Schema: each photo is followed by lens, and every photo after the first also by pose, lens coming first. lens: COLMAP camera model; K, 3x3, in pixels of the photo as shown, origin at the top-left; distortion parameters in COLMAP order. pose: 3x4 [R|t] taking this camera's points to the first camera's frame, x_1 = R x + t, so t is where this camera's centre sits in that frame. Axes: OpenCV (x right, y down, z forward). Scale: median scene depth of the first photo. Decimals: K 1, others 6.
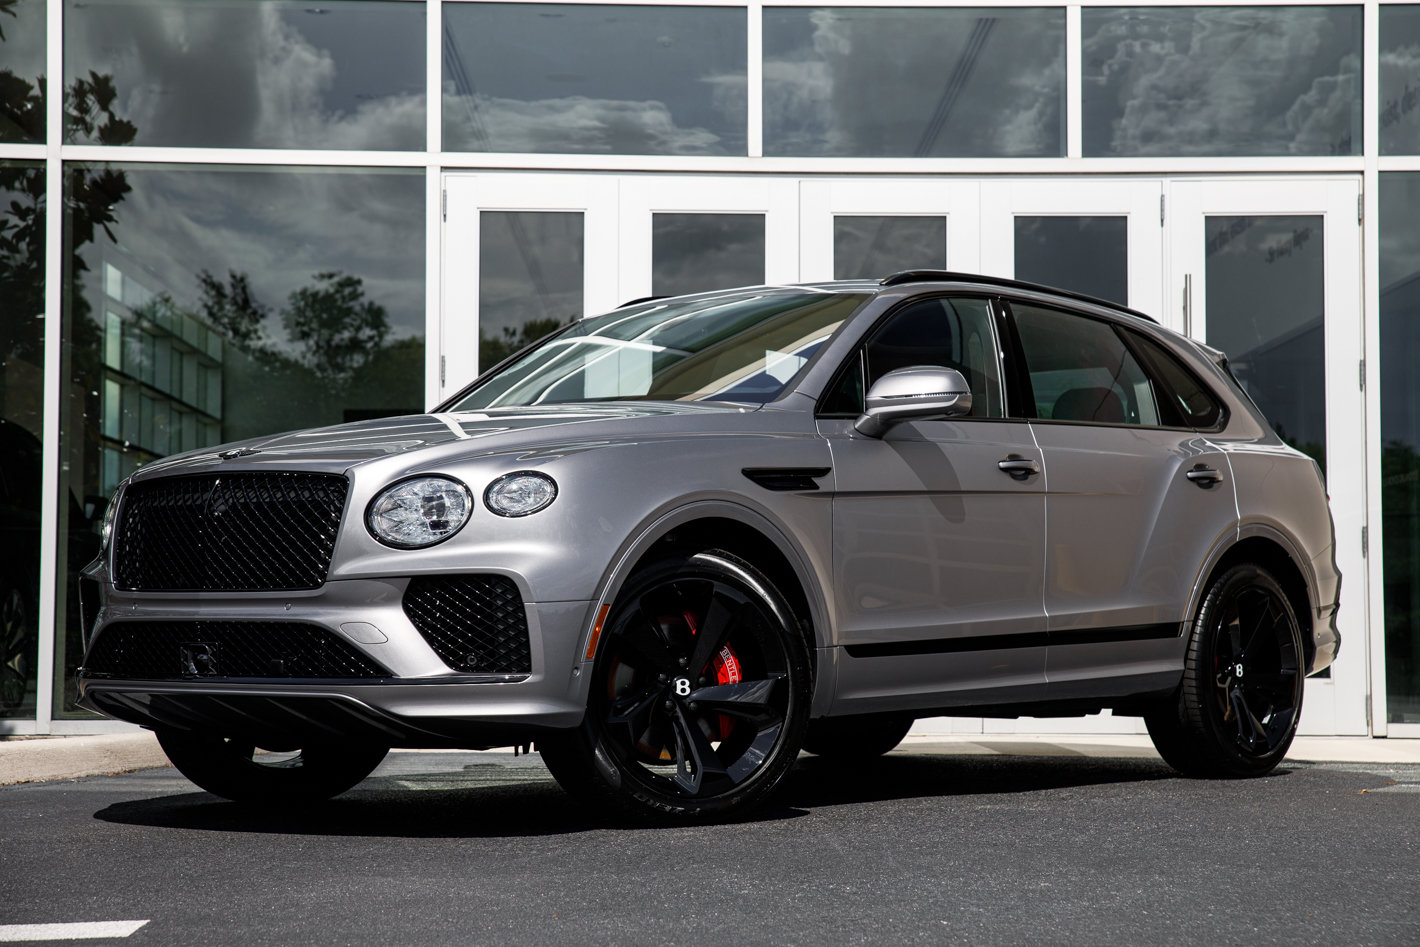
lens RADIAL K [[2583.8, 0, 723.0], [0, 2583.8, 468.1], [0, 0, 1]] dist [0.137847, 0.423649]
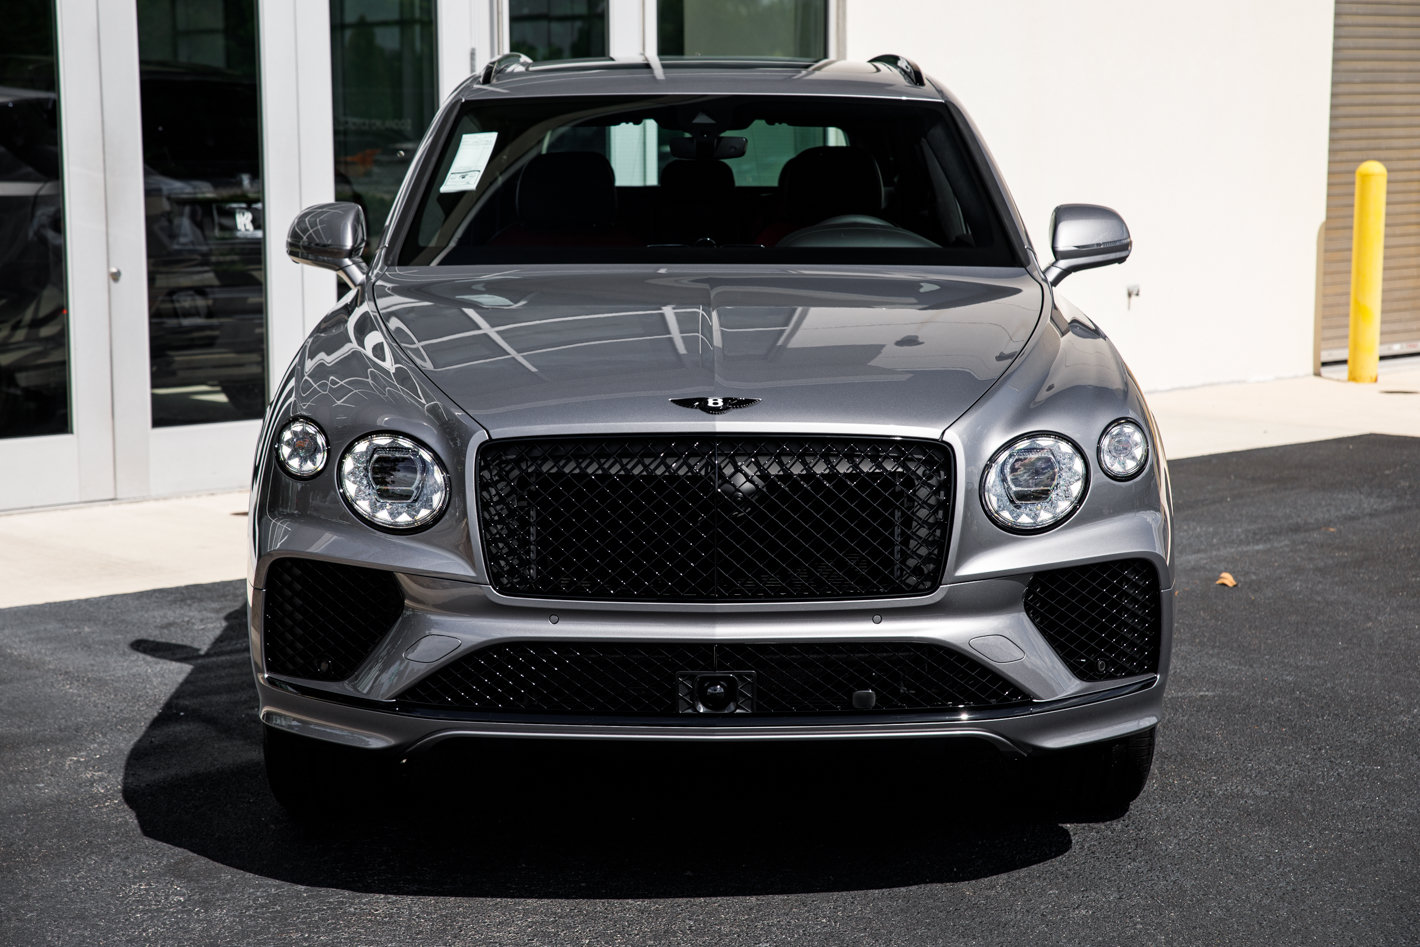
lens RADIAL K [[2658.1, 0, 715.7], [0, 2658.1, 470.7], [0, 0, 1]] dist [0.185893, 0.162943]
pose [[0.749458, -0.089514, 0.655972, -0.670277], [-0.039818, 0.982929, 0.179624, -0.119187], [-0.660853, -0.160740, 0.733100, 0.453163]]
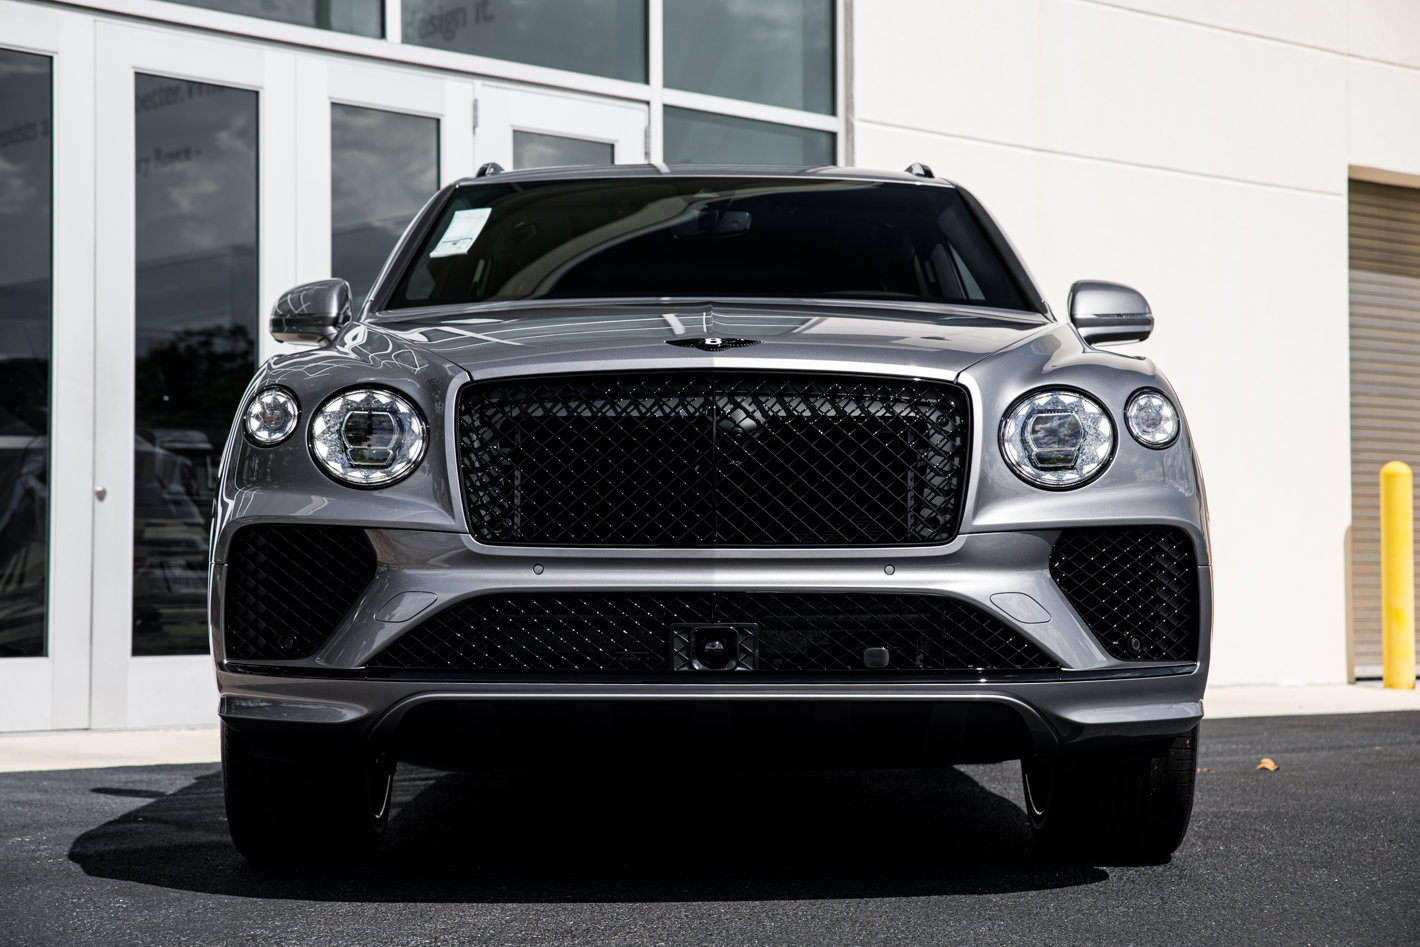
lens RADIAL K [[2688.3, 0, 710.0], [0, 2688.3, 473.5], [0, 0, 1]] dist [0.207453, 0.119571]
pose [[0.754299, 0.027730, 0.655945, -0.641872], [-0.038001, 0.999277, 0.001454, 0.027294], [-0.655431, -0.026023, 0.754807, 0.470473]]
